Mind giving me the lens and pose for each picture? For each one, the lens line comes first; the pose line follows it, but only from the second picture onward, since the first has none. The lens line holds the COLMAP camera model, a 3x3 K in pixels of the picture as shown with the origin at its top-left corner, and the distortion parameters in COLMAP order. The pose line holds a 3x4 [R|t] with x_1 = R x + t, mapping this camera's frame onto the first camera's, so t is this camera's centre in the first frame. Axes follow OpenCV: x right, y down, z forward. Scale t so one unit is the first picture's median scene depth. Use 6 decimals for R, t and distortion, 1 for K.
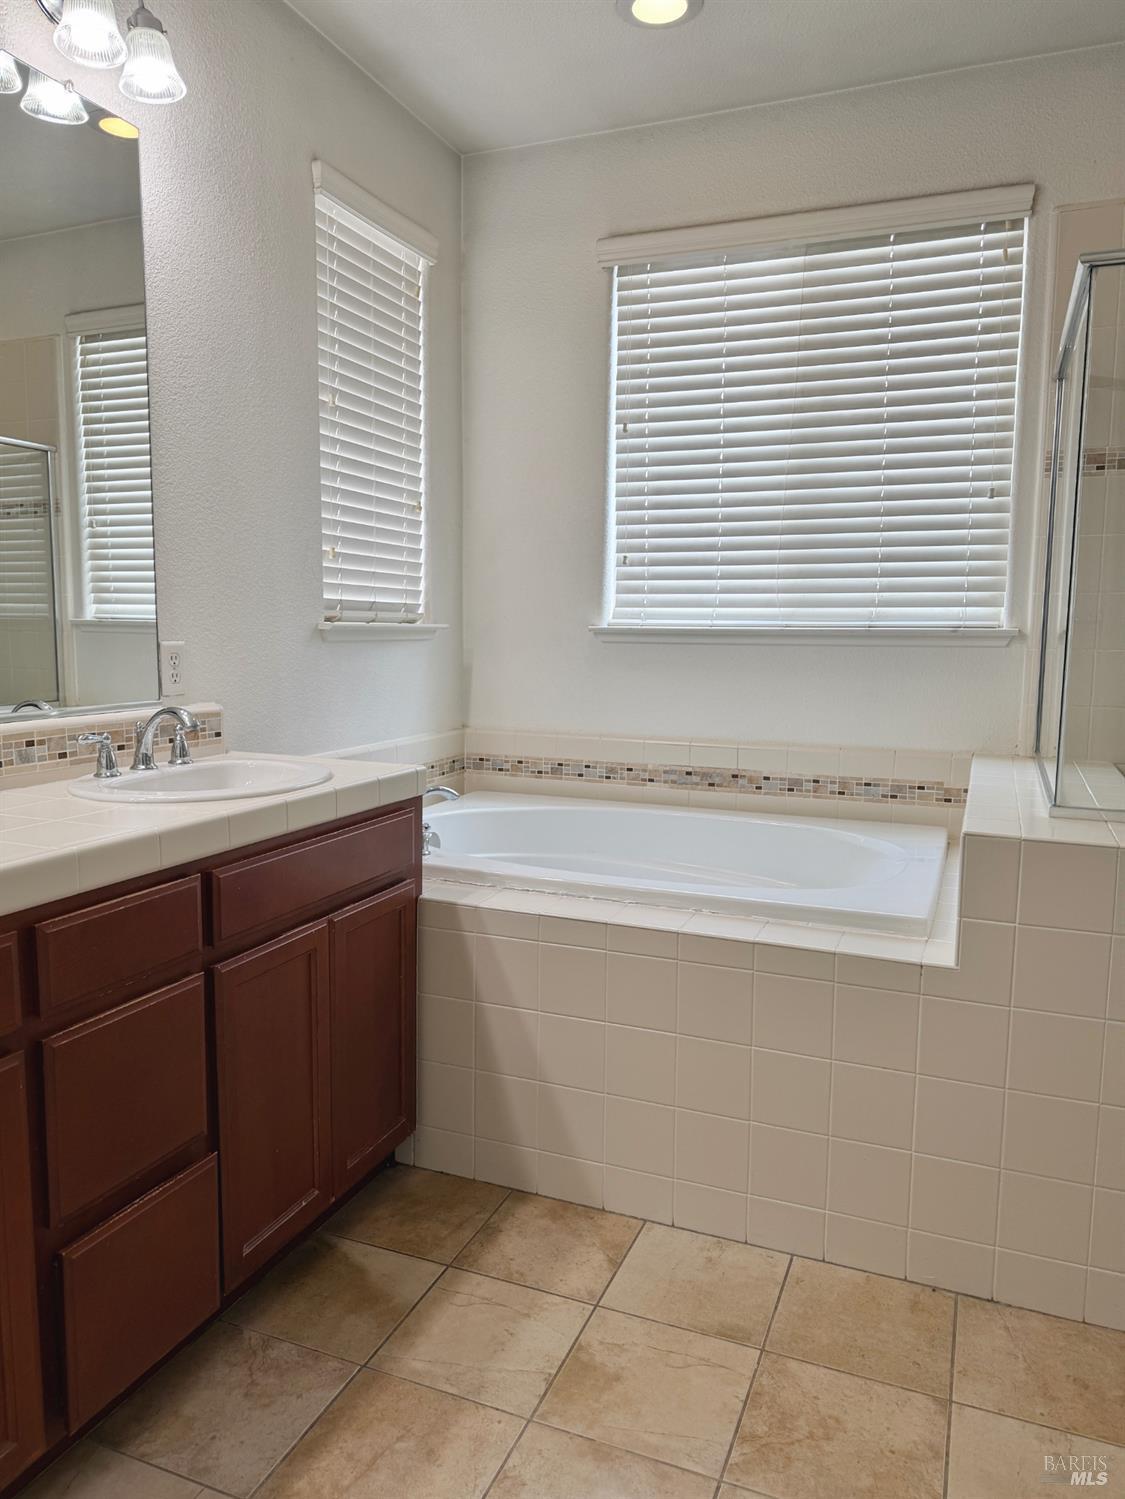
lens RADIAL K [[1059.7, 0, 558.6], [0, 1059.7, 758.0], [0, 0, 1]] dist [0.033077, -0.037184]
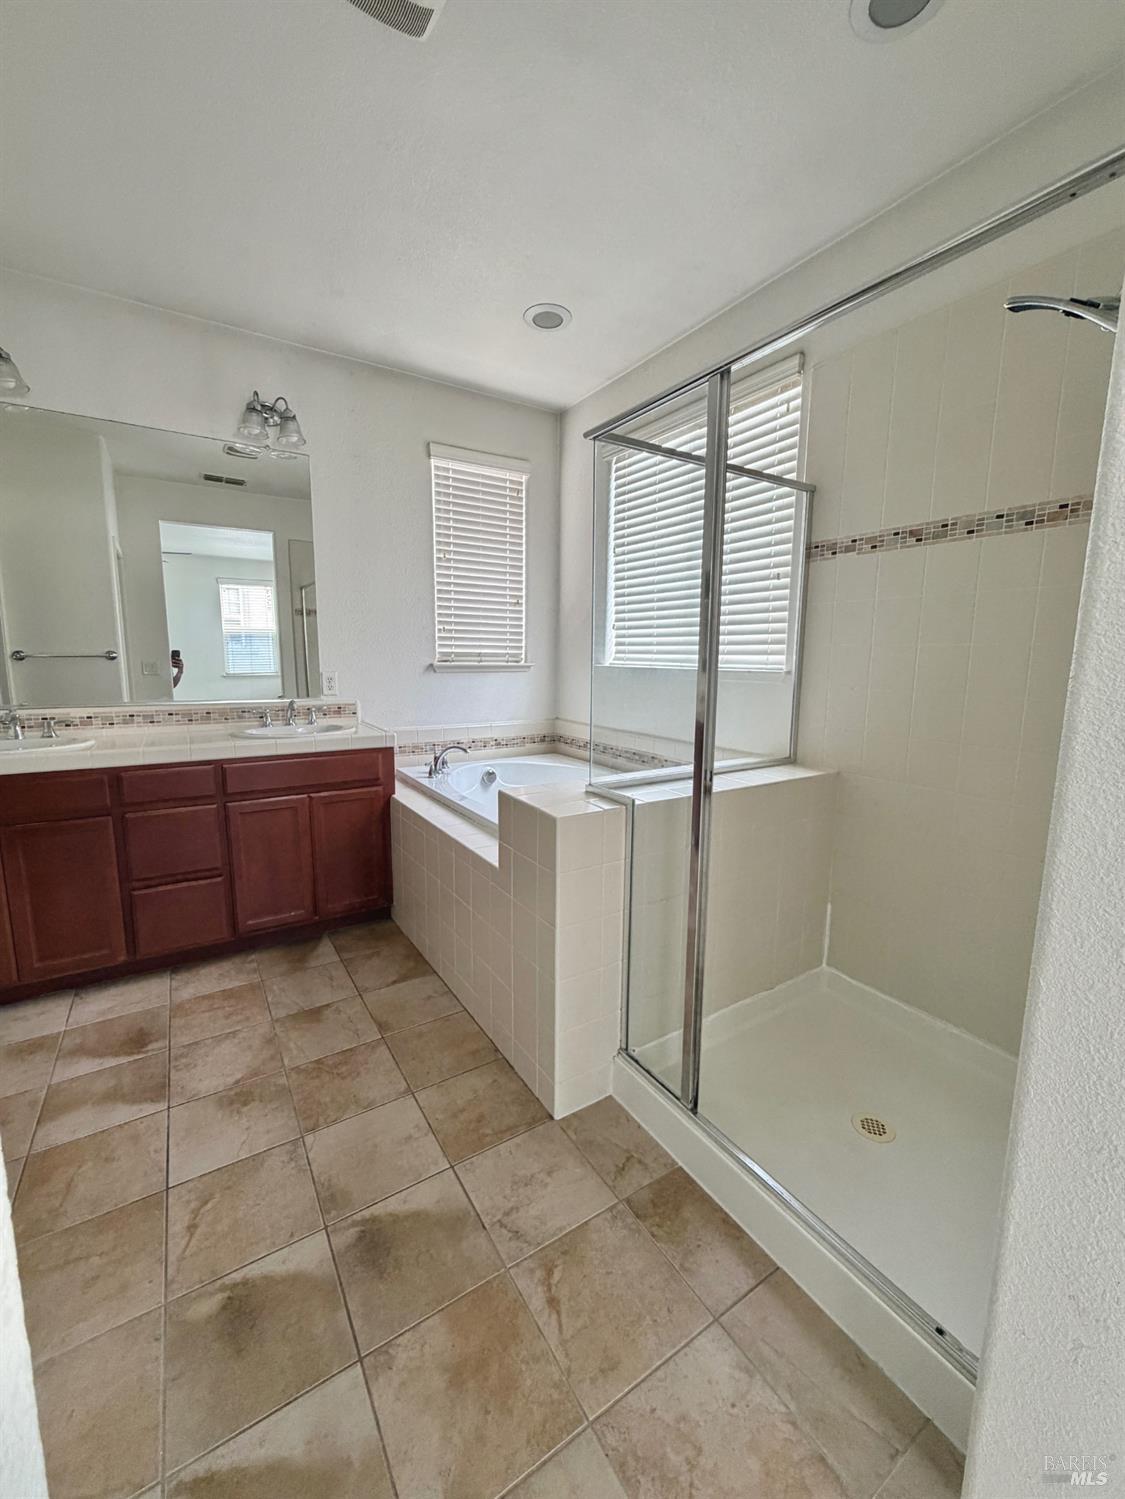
lens RADIAL K [[596.6, 0, 564.9], [0, 596.6, 744.2], [0, 0, 1]] dist [-0.001584, 0.000029]
pose [[0.819534, 0.082645, -0.567040, 0.880109], [-0.073178, 0.996537, 0.039480, -0.044254], [0.568339, 0.009139, 0.822744, 0.235950]]
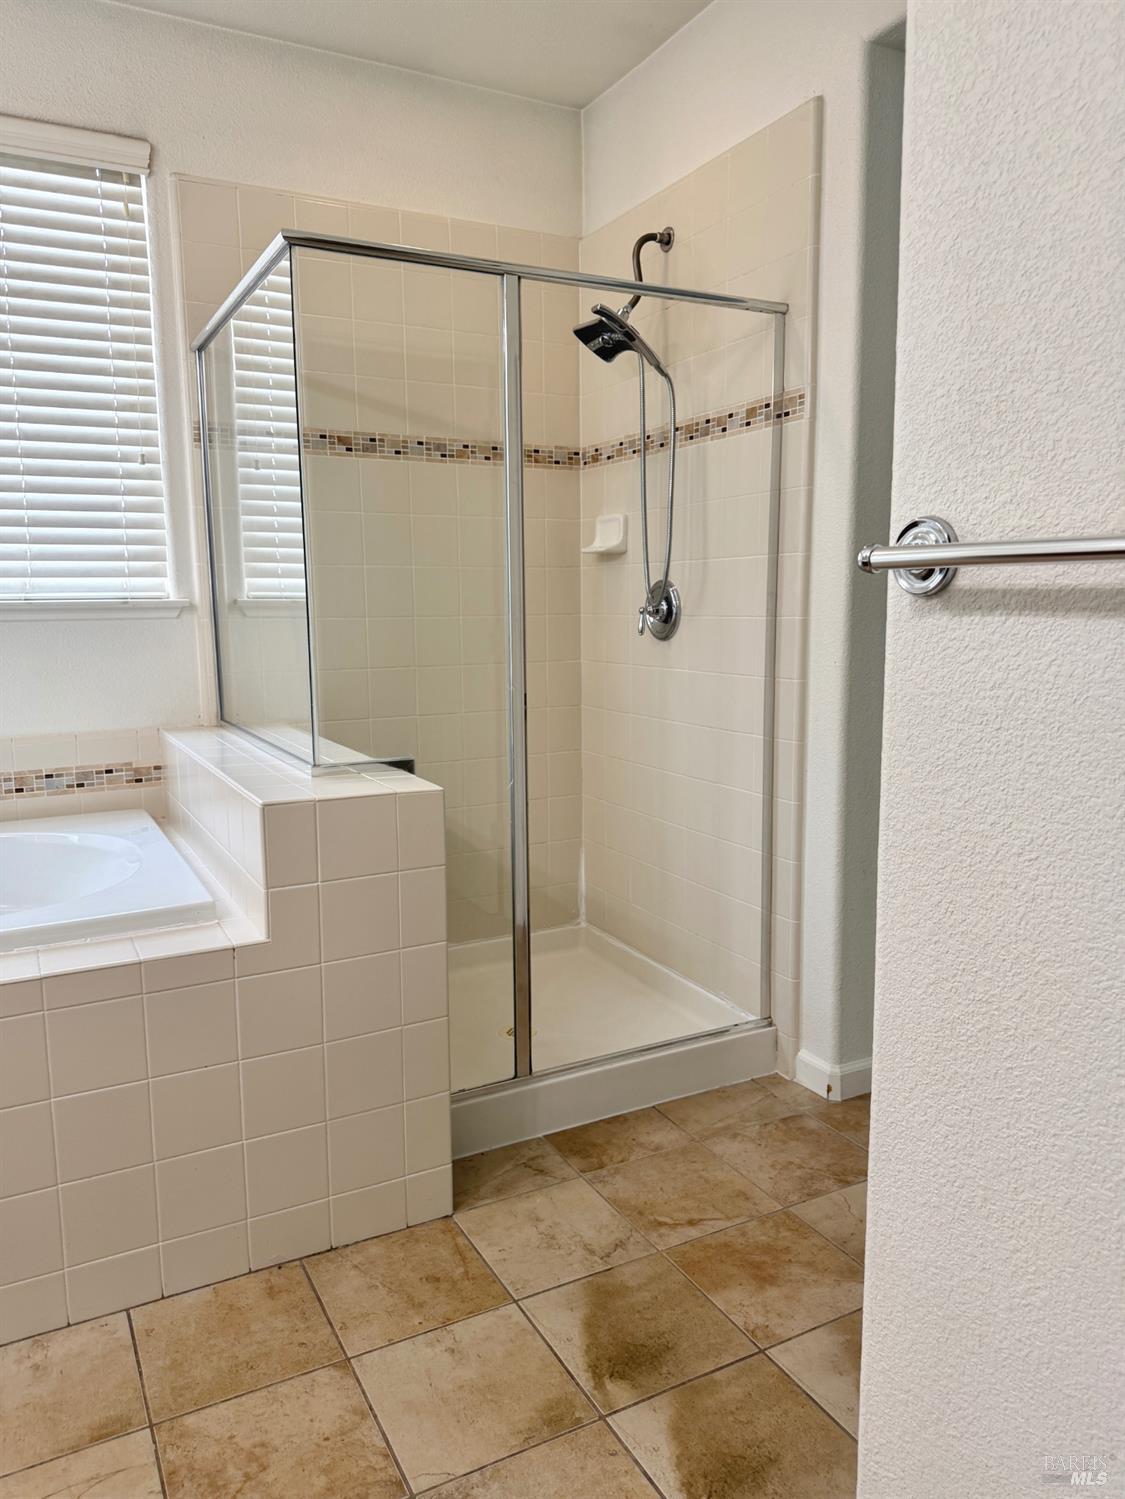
lens RADIAL K [[1056.1, 0, 553.8], [0, 1056.1, 758.4], [0, 0, 1]] dist [0.006617, -0.009962]
pose [[0.642180, -0.126439, 0.756055, -0.151970], [0.111331, 0.991229, 0.071206, -0.008479], [-0.758427, 0.038445, 0.650624, 0.141376]]
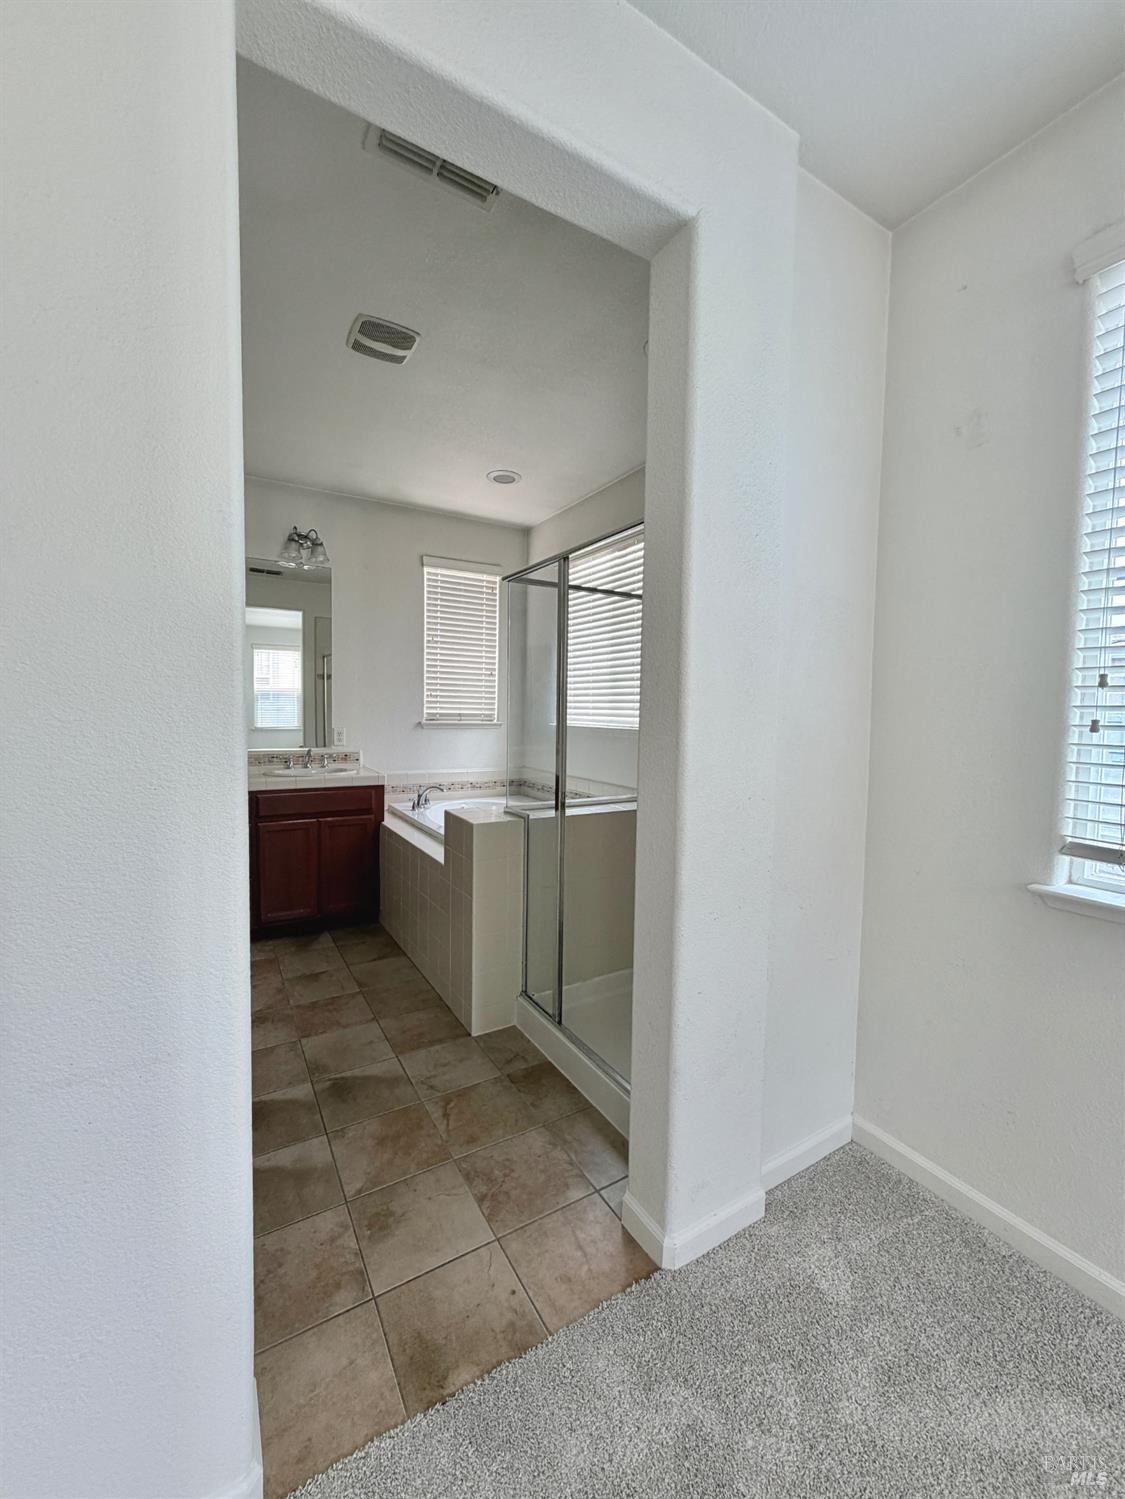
lens RADIAL K [[596.6, 0, 564.9], [0, 596.6, 744.2], [0, 0, 1]] dist [-0.001584, 0.000029]
pose [[0.802516, 0.036942, -0.595486, 1.258398], [-0.083463, 0.995218, -0.050741, -0.033075], [0.590764, 0.090421, 0.801762, 0.023141]]
